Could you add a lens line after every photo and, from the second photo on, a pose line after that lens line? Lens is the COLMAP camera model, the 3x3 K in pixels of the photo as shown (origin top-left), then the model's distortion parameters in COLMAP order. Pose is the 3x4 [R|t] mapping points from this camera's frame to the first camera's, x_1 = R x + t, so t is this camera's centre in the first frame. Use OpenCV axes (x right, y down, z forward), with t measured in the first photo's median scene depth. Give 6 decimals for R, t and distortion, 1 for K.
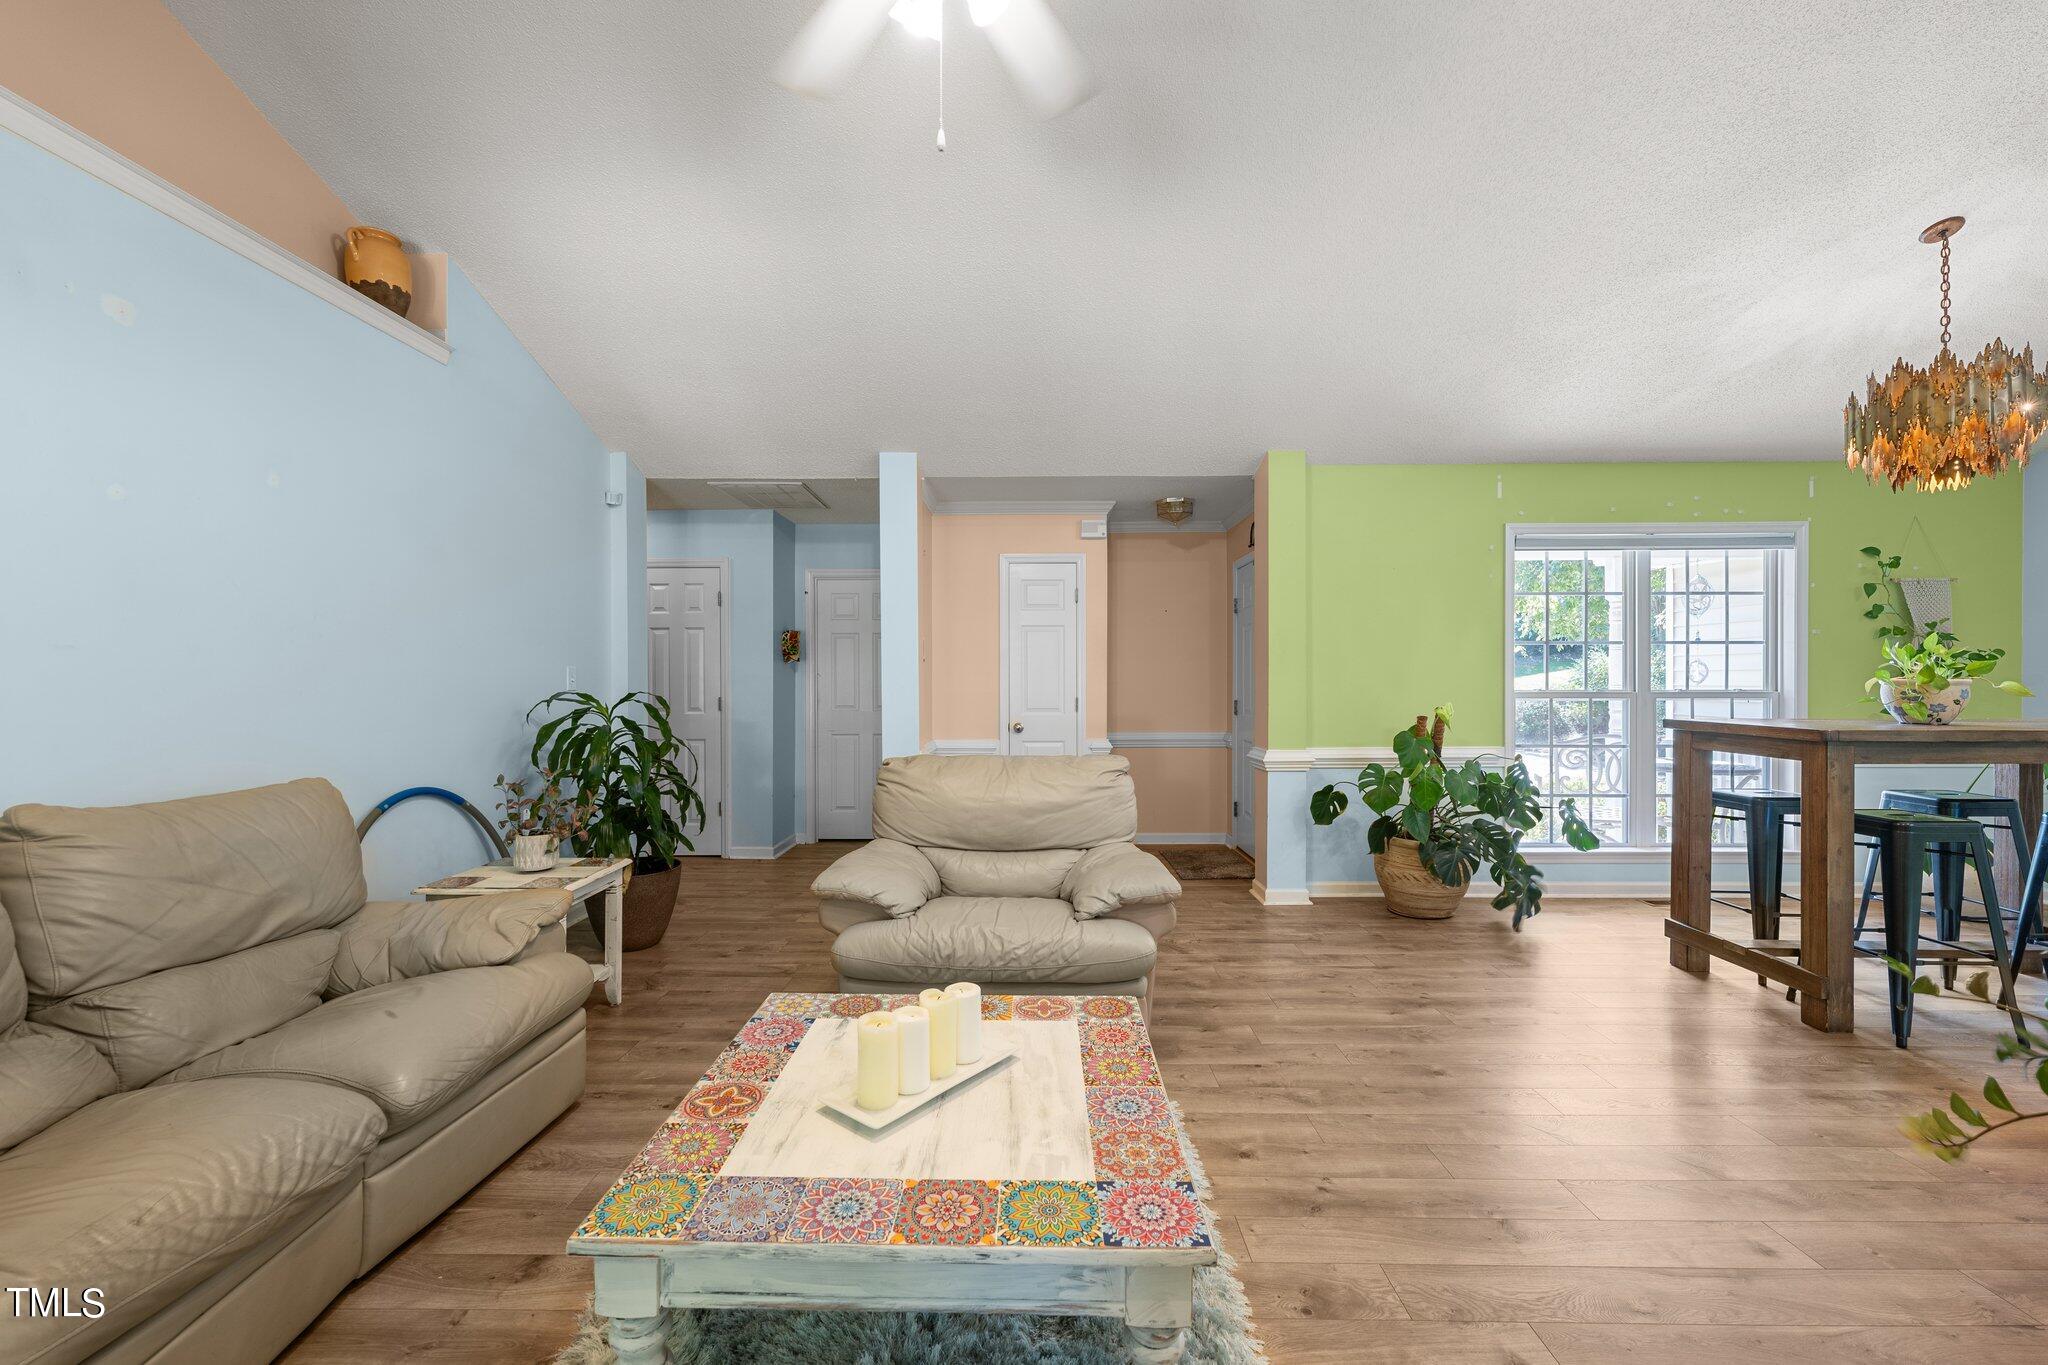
lens RADIAL K [[842.7, 0, 1028.6], [0, 842.7, 681.9], [0, 0, 1]] dist [0.002320, -0.000388]
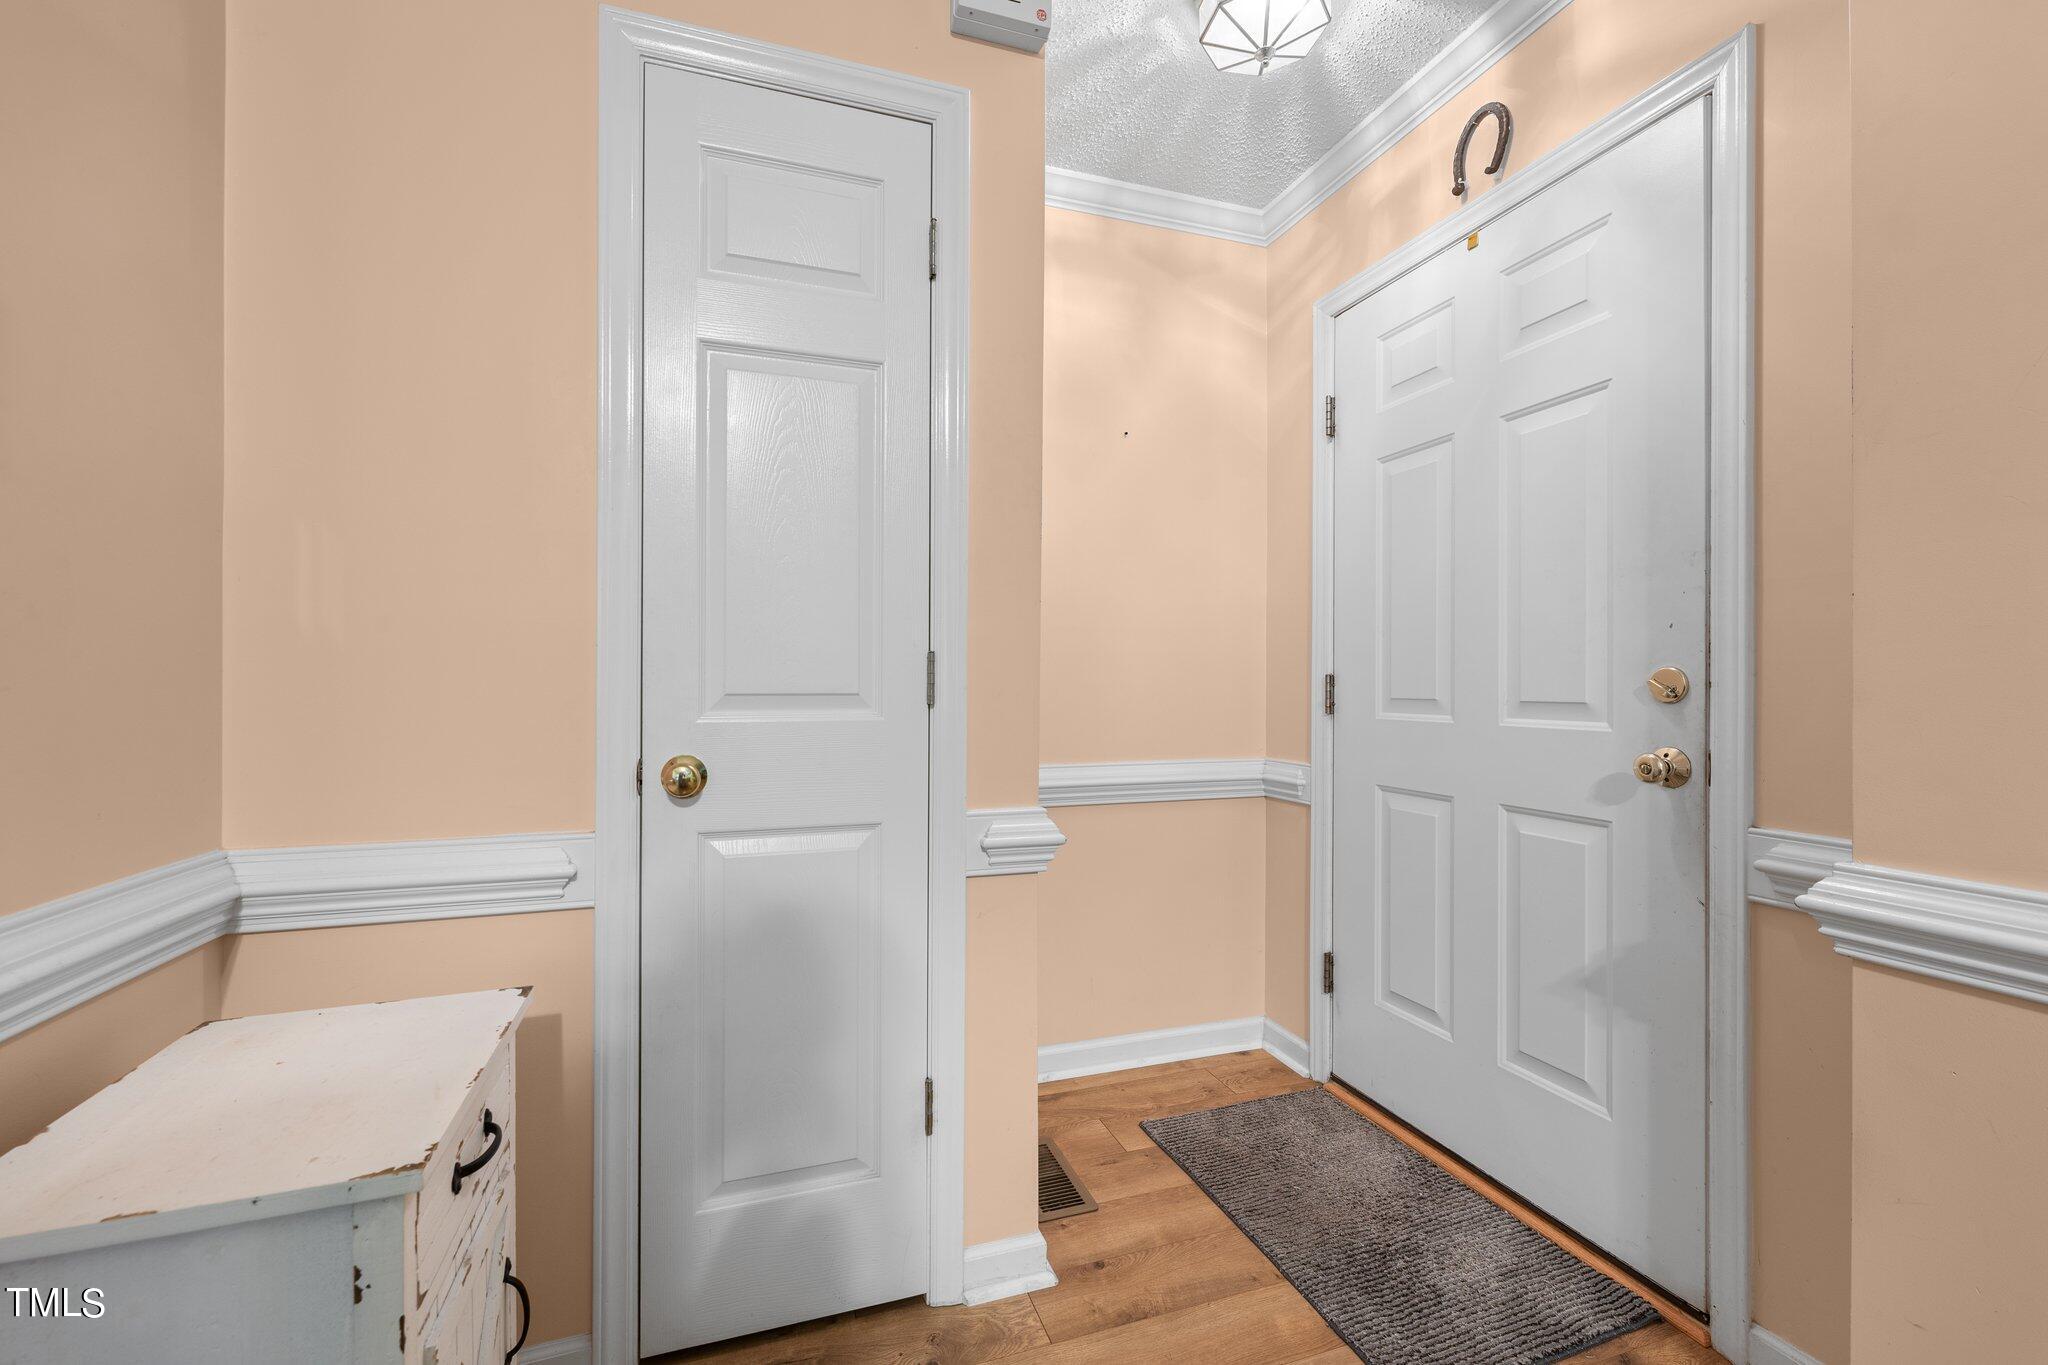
lens RADIAL K [[842.7, 0, 1028.6], [0, 842.7, 687.0], [0, 0, 1]] dist [0.002320, -0.000388]
pose [[0.938645, 0.001485, 0.344883, -0.005975], [-0.001554, 0.999999, -0.000075, 0.044726], [-0.344883, -0.000465, 0.938646, 1.152510]]
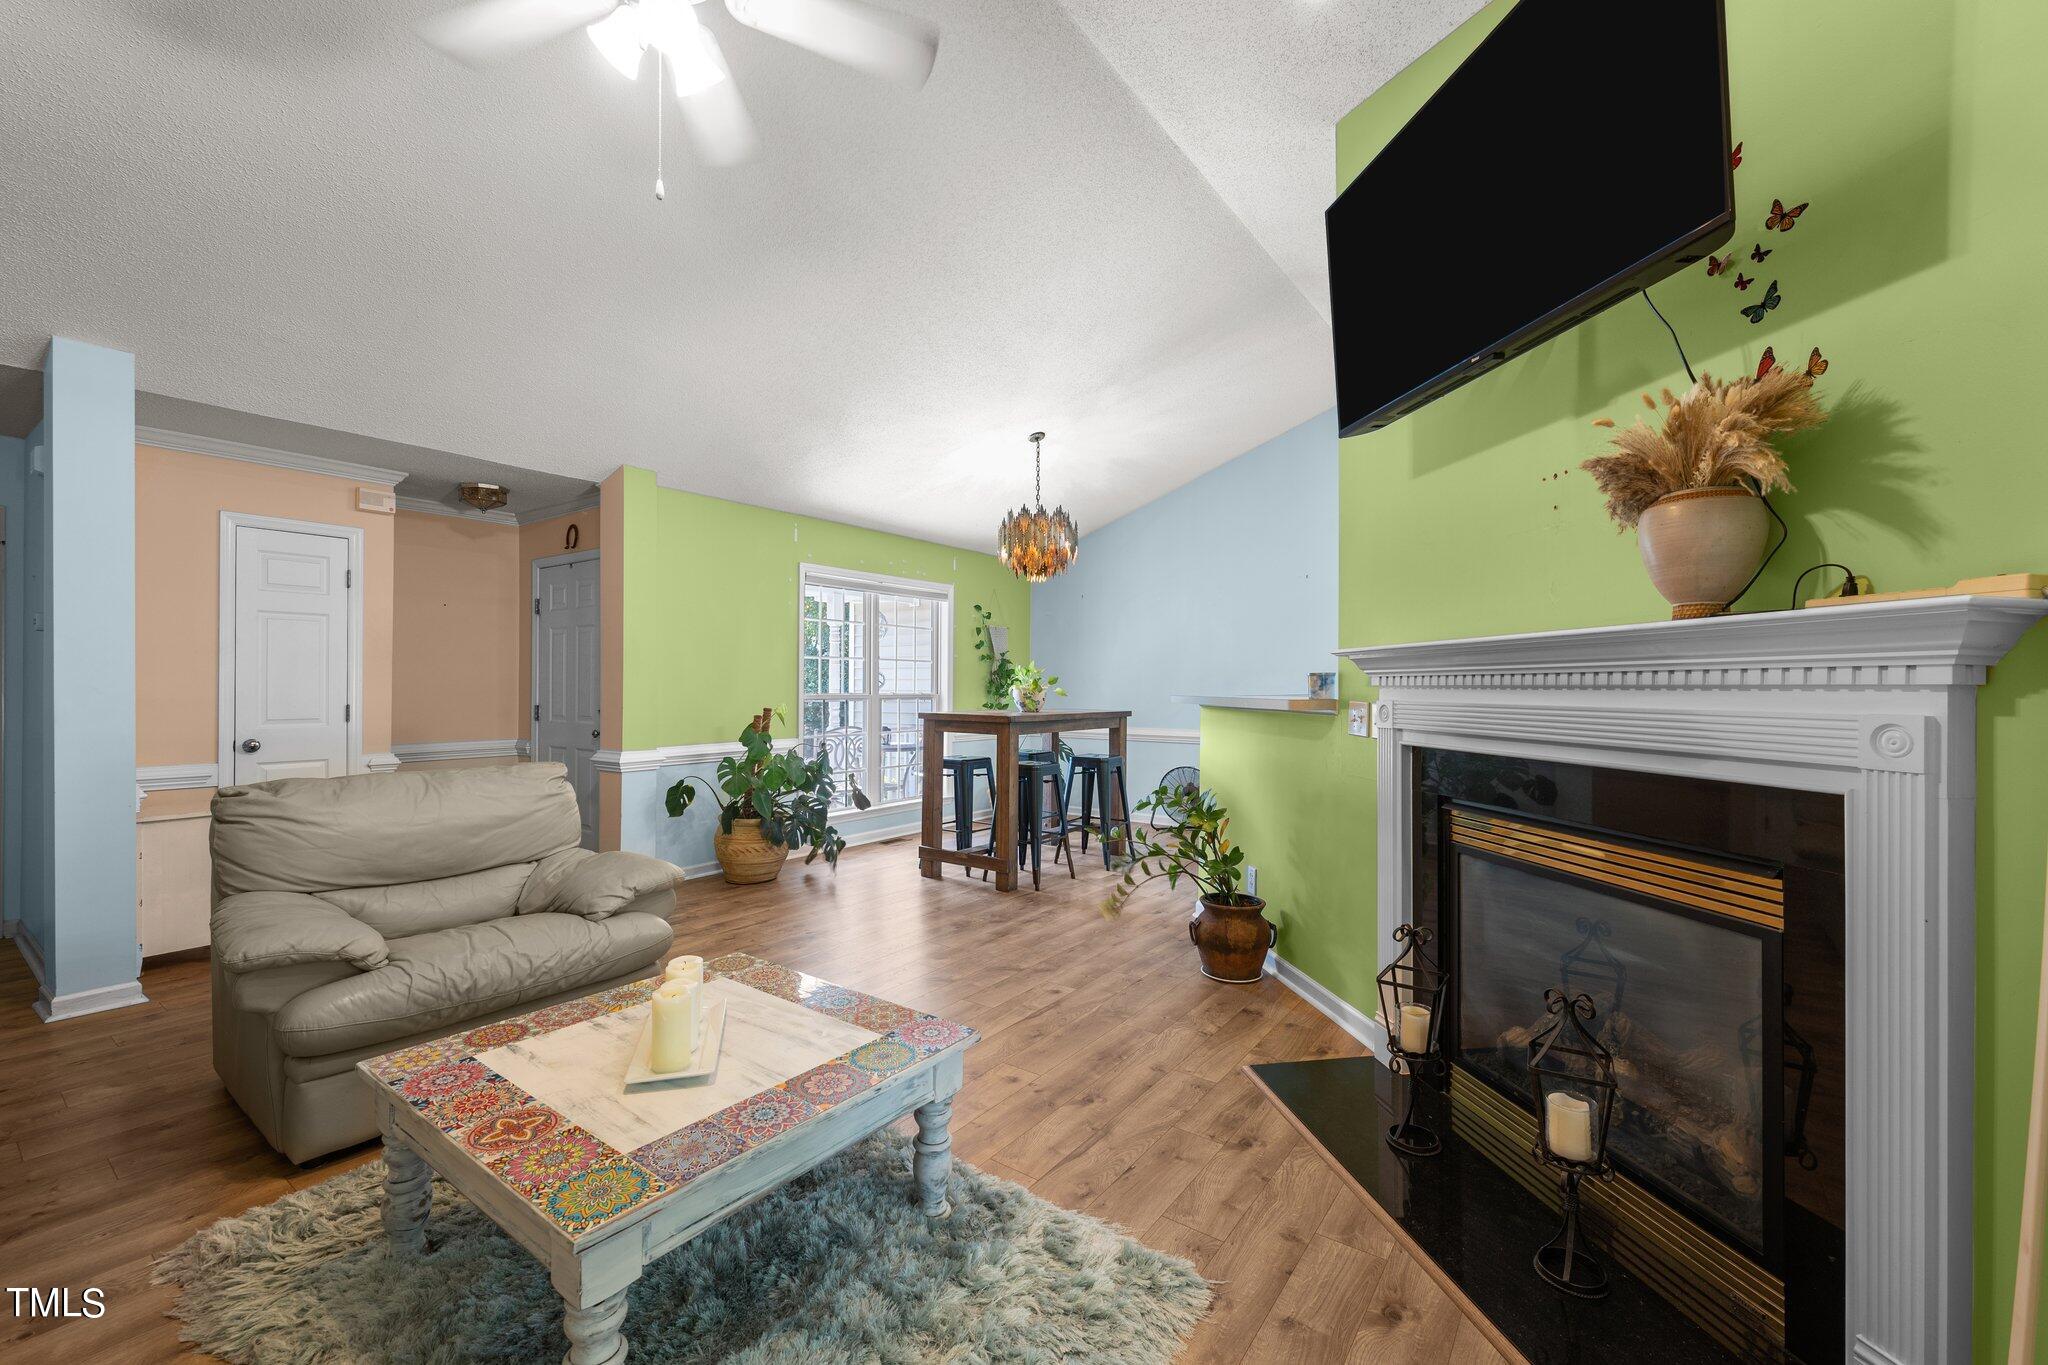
lens RADIAL K [[842.7, 0, 1034.2], [0, 842.7, 688.2], [0, 0, 1]] dist [0.002320, -0.000388]
pose [[0.563148, 0.002172, 0.826353, -0.373547], [-0.004659, 0.999989, 0.000546, -0.000992], [-0.826343, -0.004158, 0.563152, -0.007389]]
